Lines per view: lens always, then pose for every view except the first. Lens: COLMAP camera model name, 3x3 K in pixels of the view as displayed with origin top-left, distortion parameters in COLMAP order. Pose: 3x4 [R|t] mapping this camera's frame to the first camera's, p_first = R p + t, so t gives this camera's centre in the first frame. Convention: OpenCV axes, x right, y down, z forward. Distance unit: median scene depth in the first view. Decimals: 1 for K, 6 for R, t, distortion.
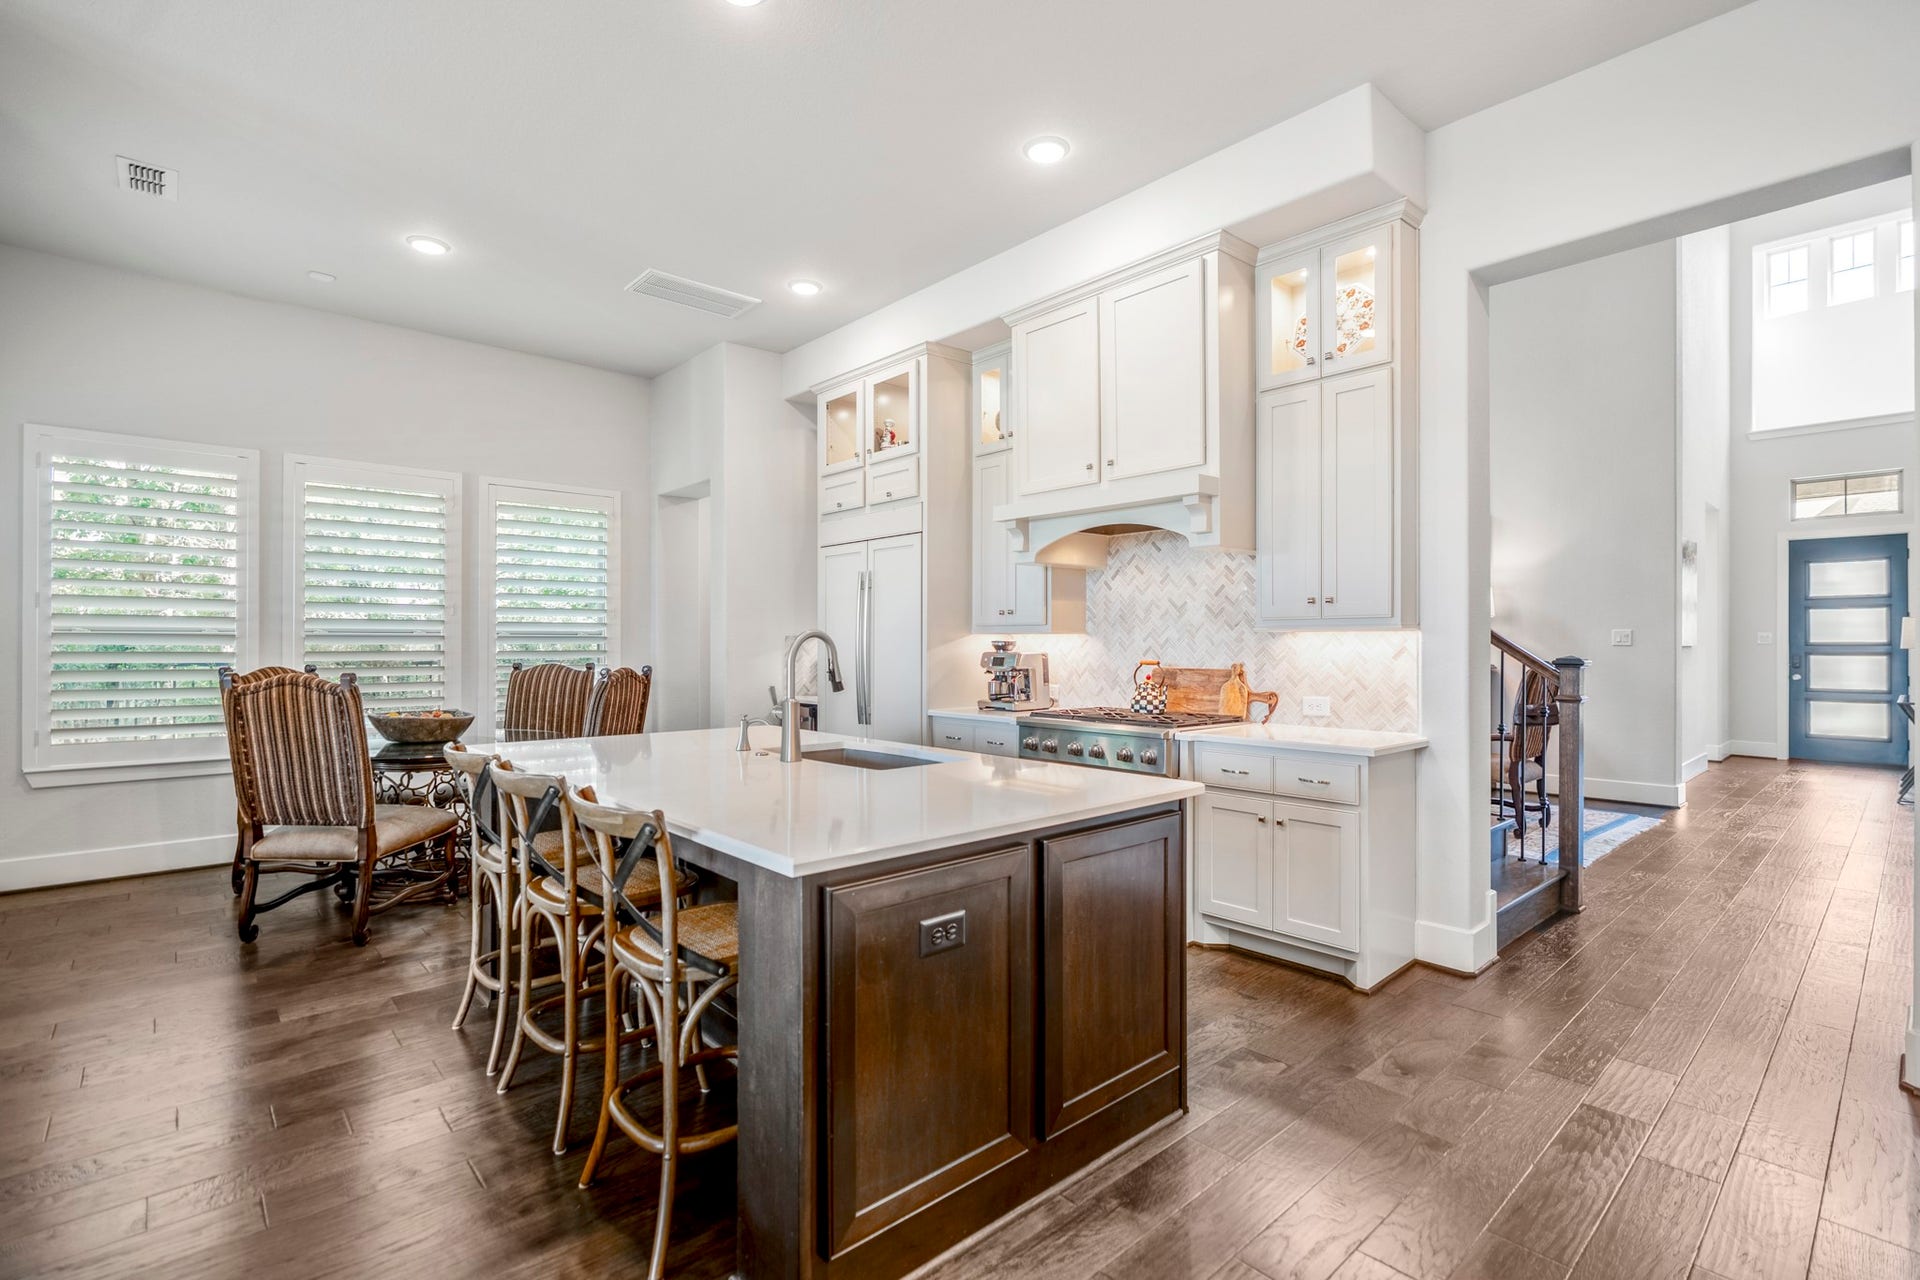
lens RADIAL K [[884.3, 0, 963.7], [0, 884.3, 641.9], [0, 0, 1]] dist [-0.000386, 0.000095]
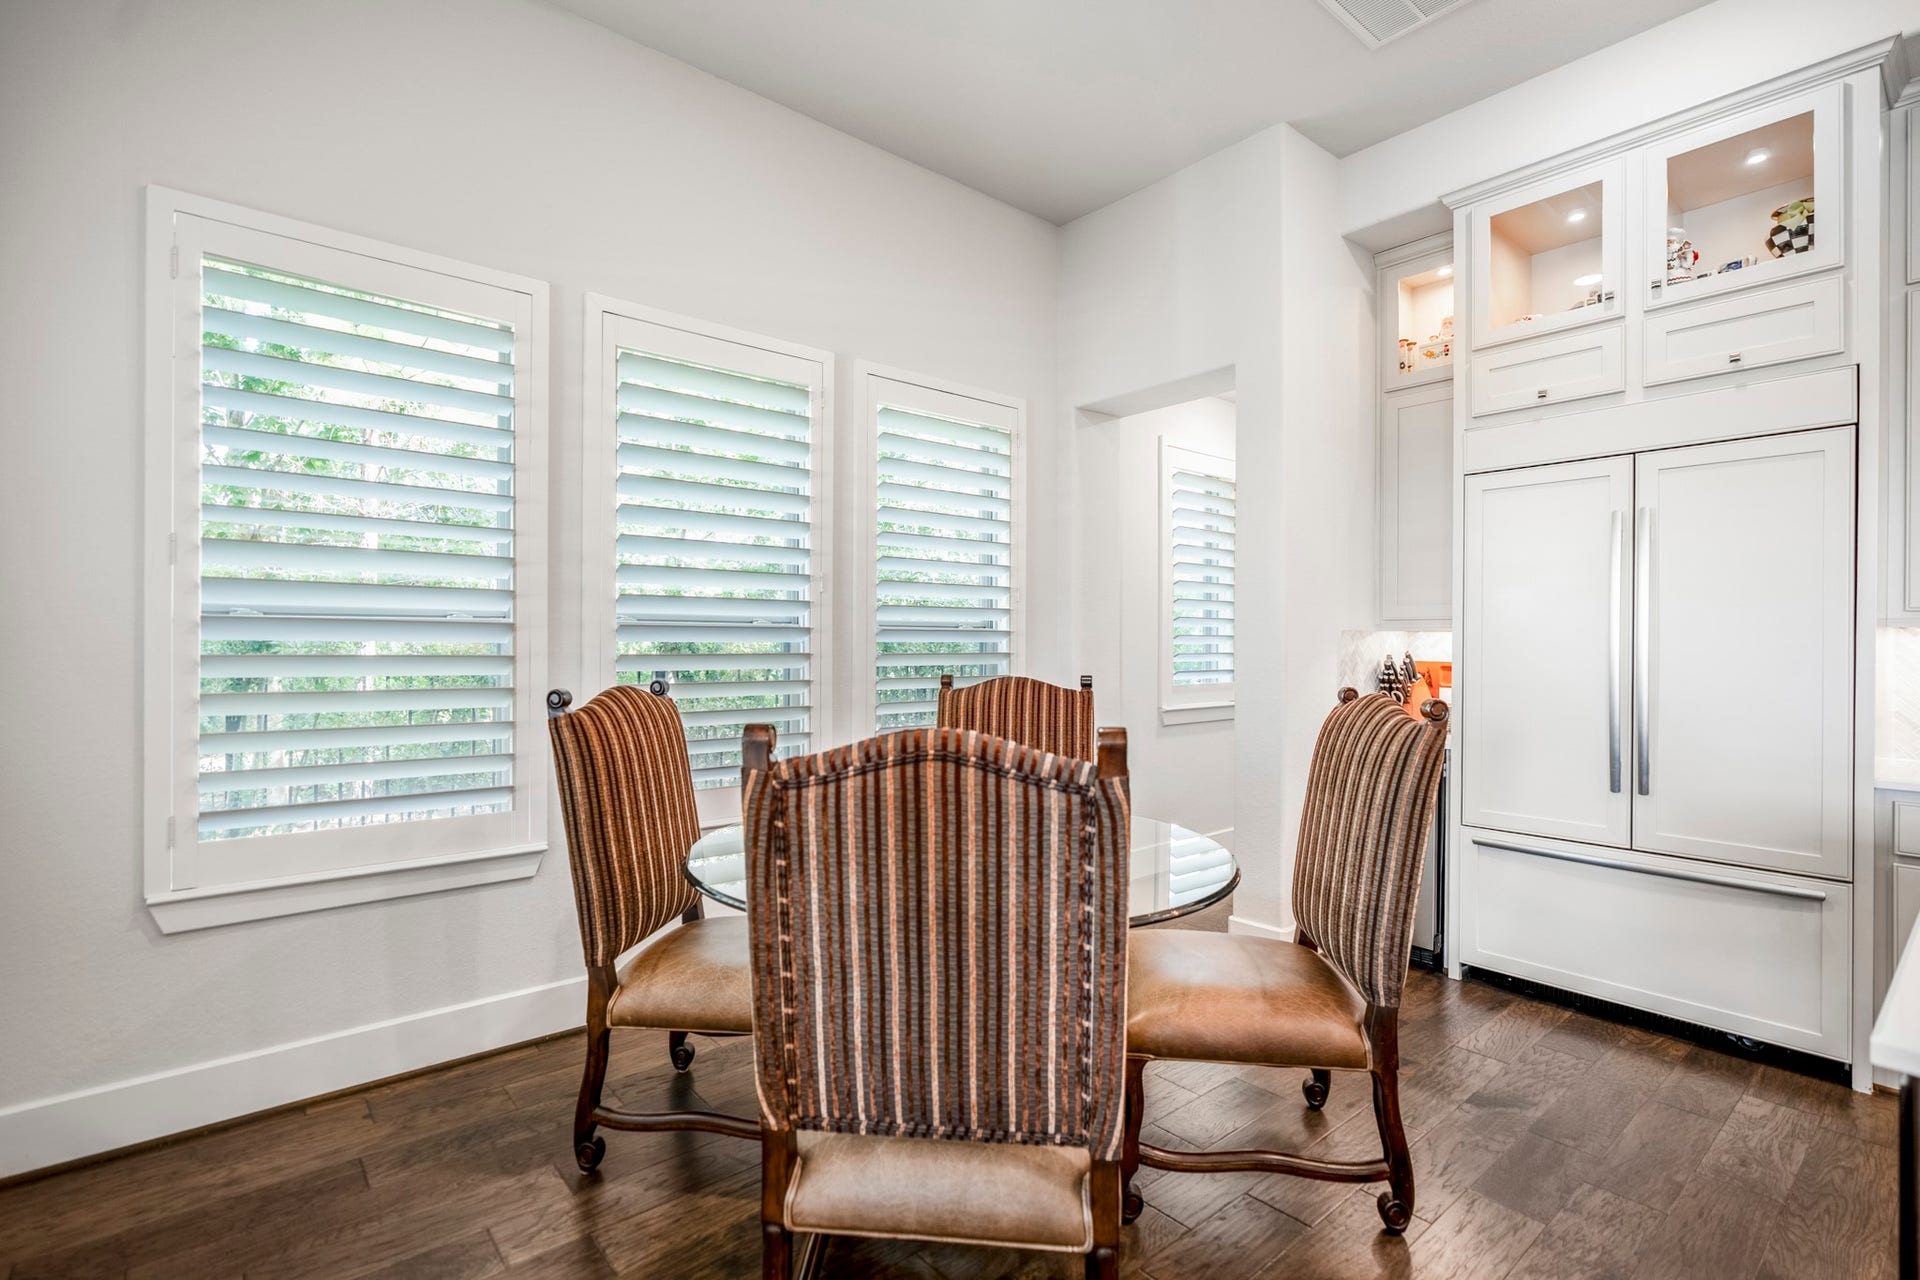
lens RADIAL K [[897.1, 0, 958.6], [0, 897.1, 644.5], [0, 0, 1]] dist [-0.004110, -0.000429]
pose [[0.999293, 0.005082, -0.037254, -0.656215], [-0.004890, 0.999974, 0.005238, 0.001486], [0.037280, -0.005052, 0.999292, 0.576117]]
